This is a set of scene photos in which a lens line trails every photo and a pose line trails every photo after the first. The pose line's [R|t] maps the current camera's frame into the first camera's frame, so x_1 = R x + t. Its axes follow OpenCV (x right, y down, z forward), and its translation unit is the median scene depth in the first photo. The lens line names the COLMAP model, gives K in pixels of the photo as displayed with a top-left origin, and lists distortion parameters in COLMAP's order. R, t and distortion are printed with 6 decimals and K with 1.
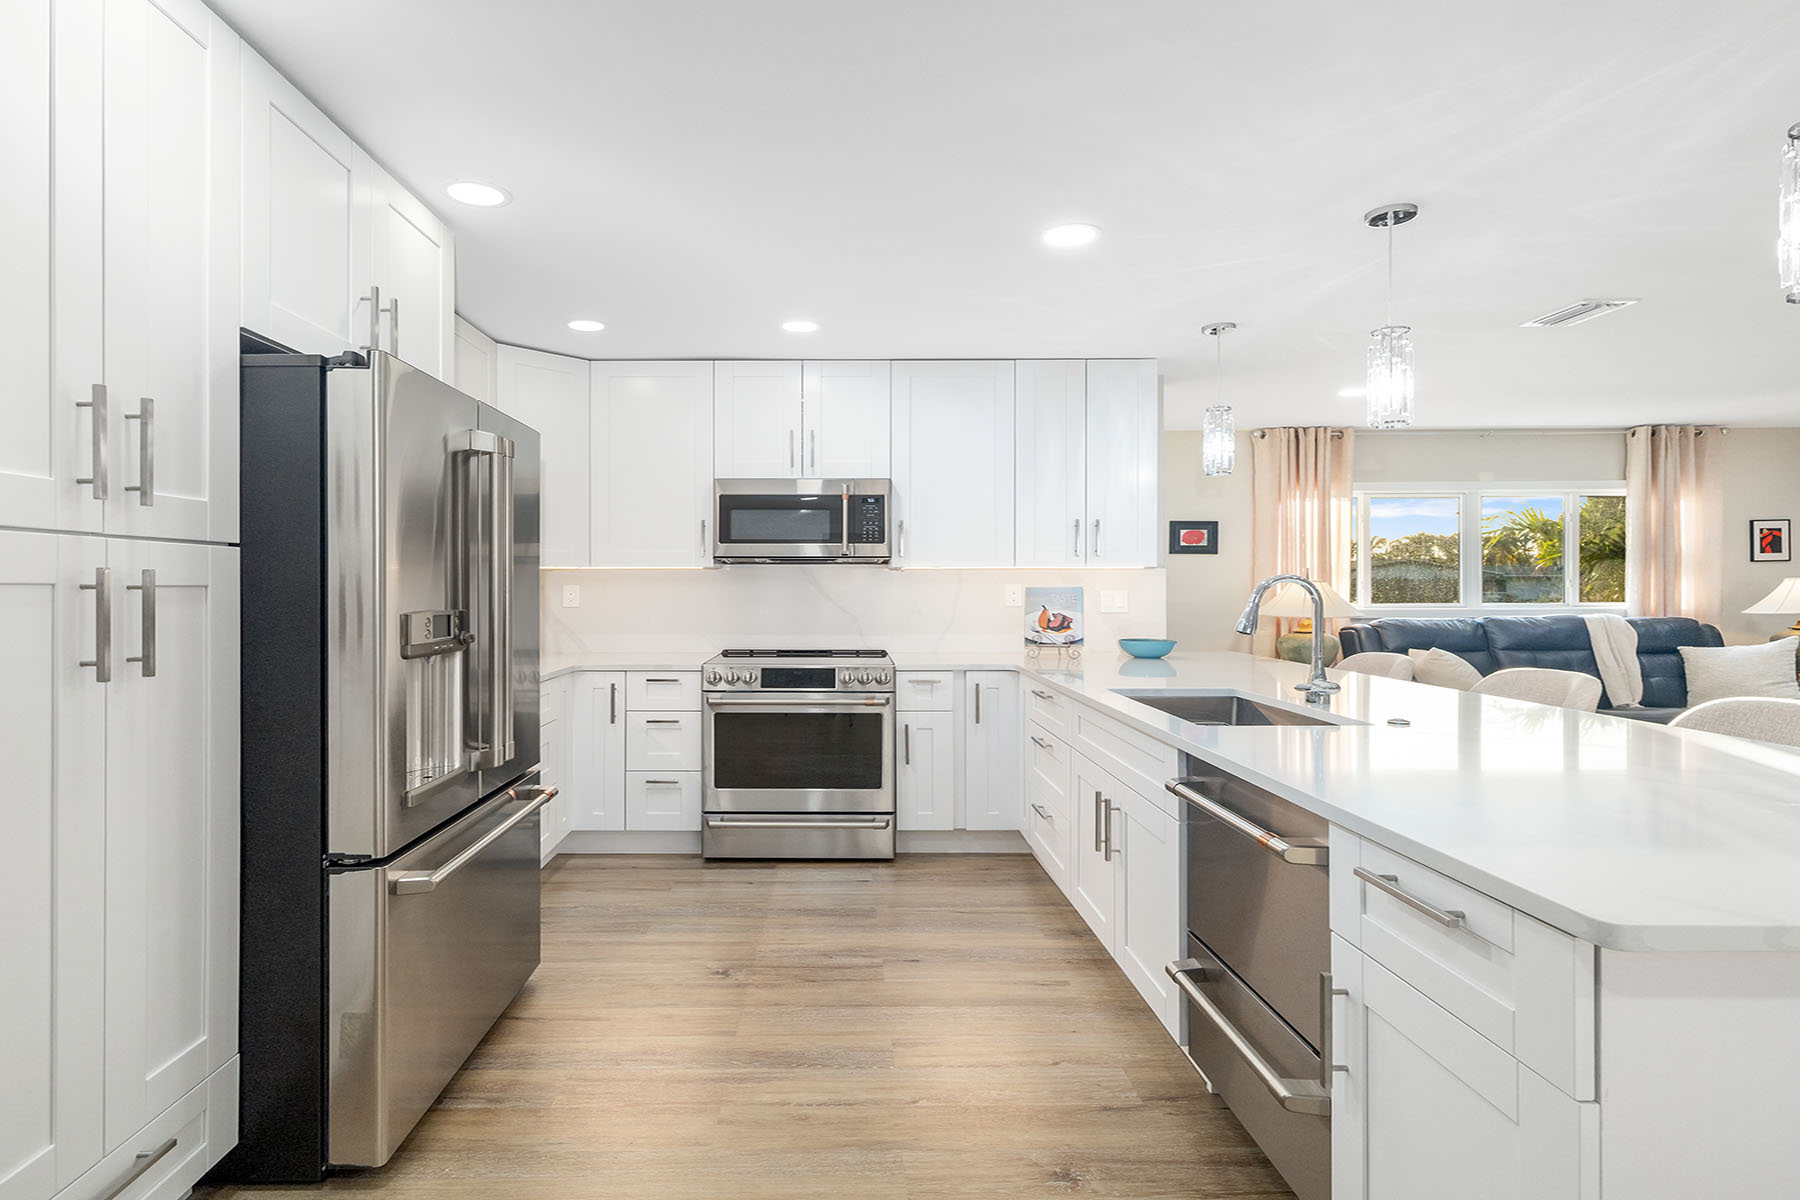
lens RADIAL K [[916.6, 0, 815.3], [0, 916.6, 590.5], [0, 0, 1]] dist [-0.006372, 0.004459]
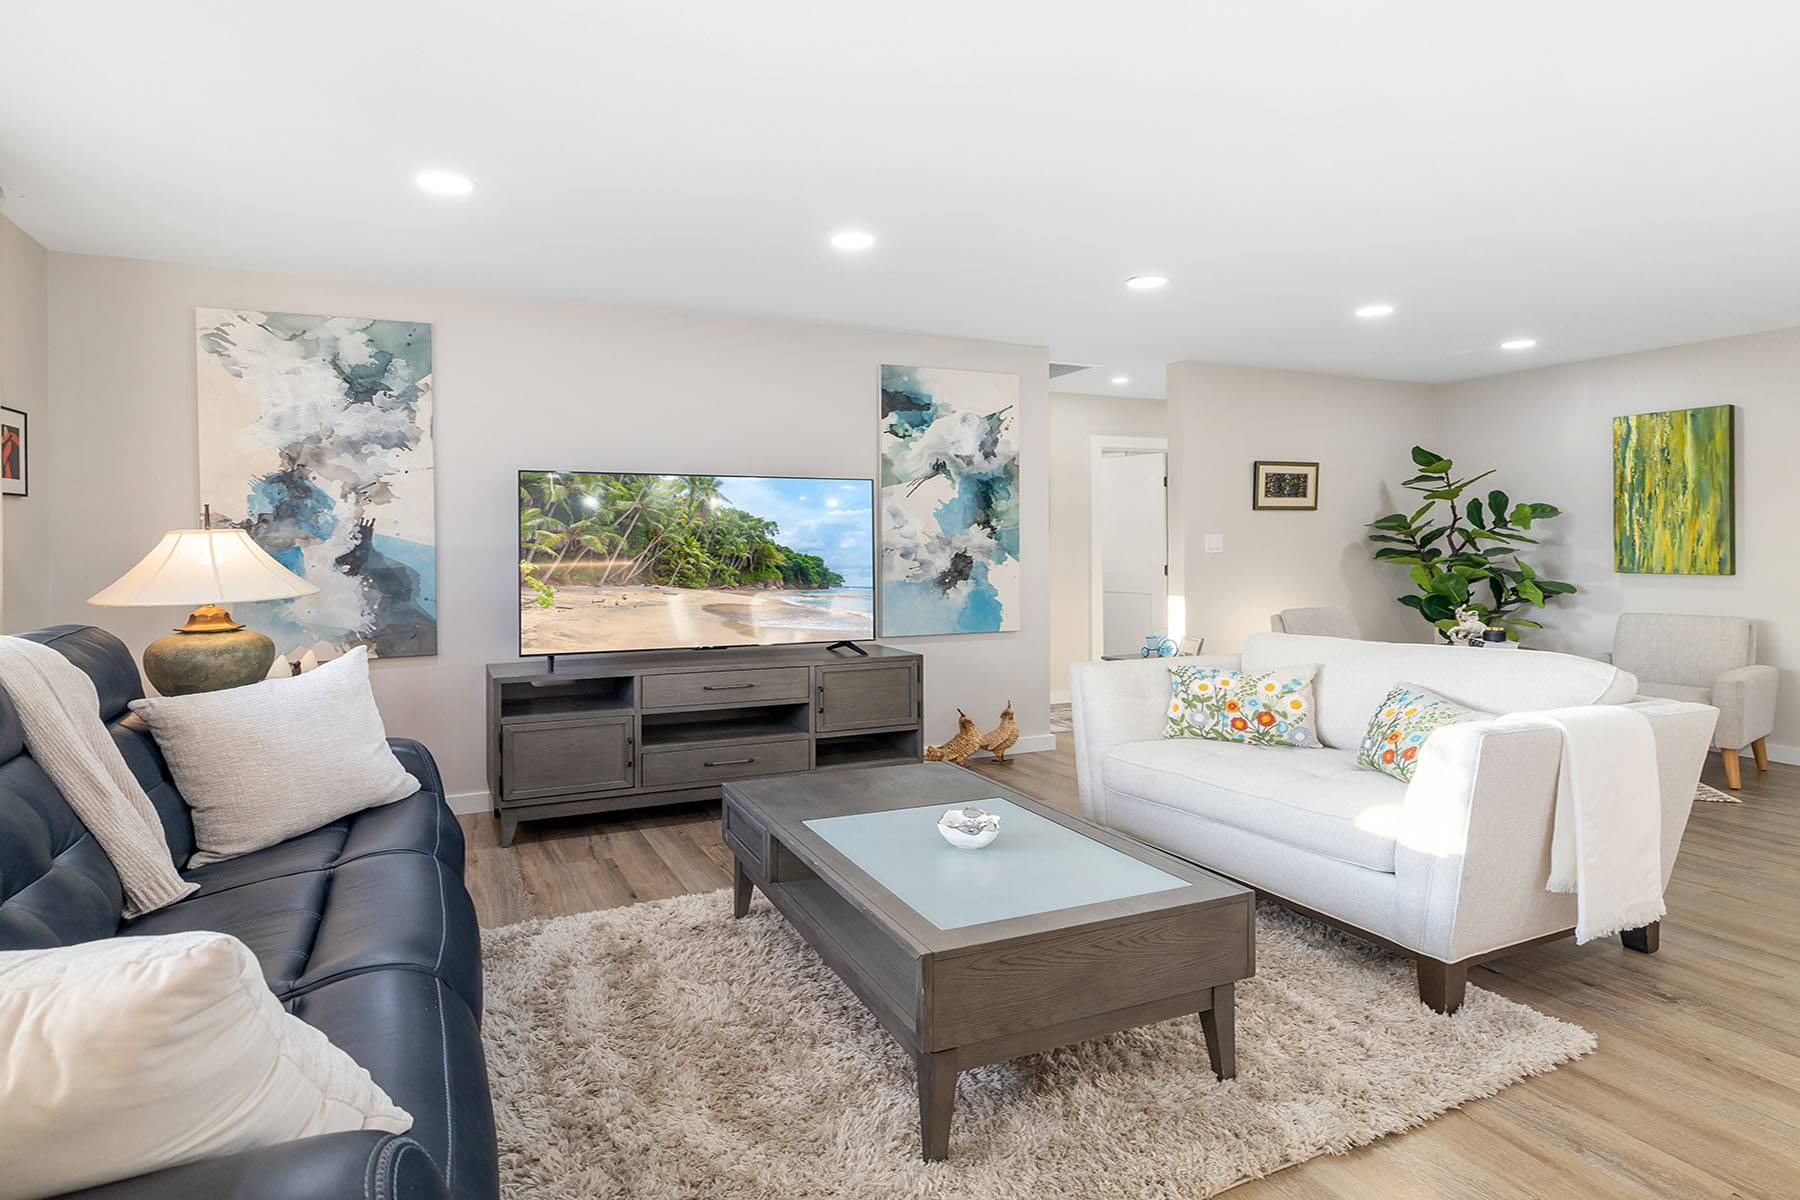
lens RADIAL K [[954.3, 0, 857.4], [0, 954.3, 538.4], [0, 0, 1]] dist [-0.003010, 0.003204]
pose [[-0.418399, 0.008377, 0.908225, 0.630869], [0.008531, 0.999950, -0.005293, -0.004747], [-0.908223, 0.005533, -0.418450, 1.248168]]
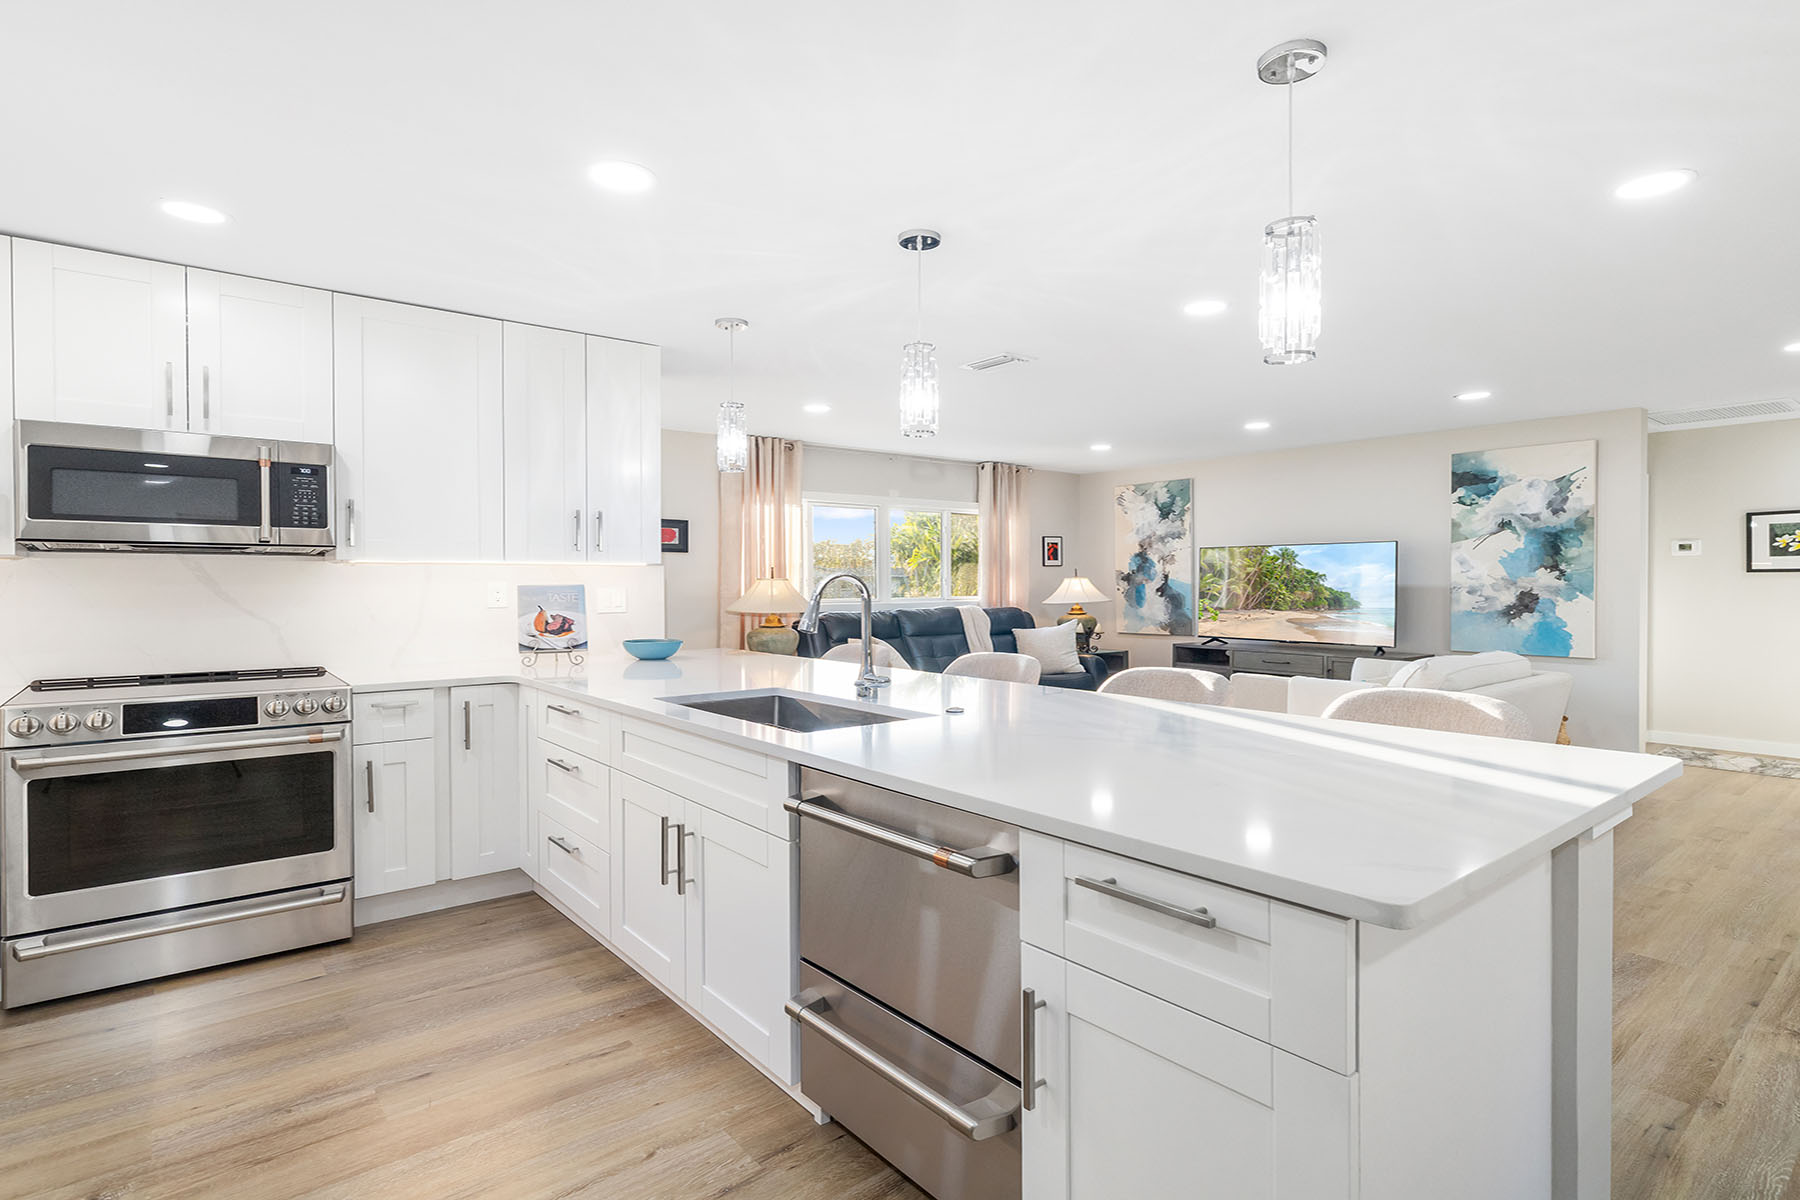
lens RADIAL K [[916.6, 0, 903.0], [0, 916.6, 591.6], [0, 0, 1]] dist [-0.006372, 0.004459]
pose [[0.766312, -0.005239, 0.642447, -0.049899], [0.002519, 0.999984, 0.005151, -0.000927], [-0.642464, -0.002329, 0.766313, 0.111798]]
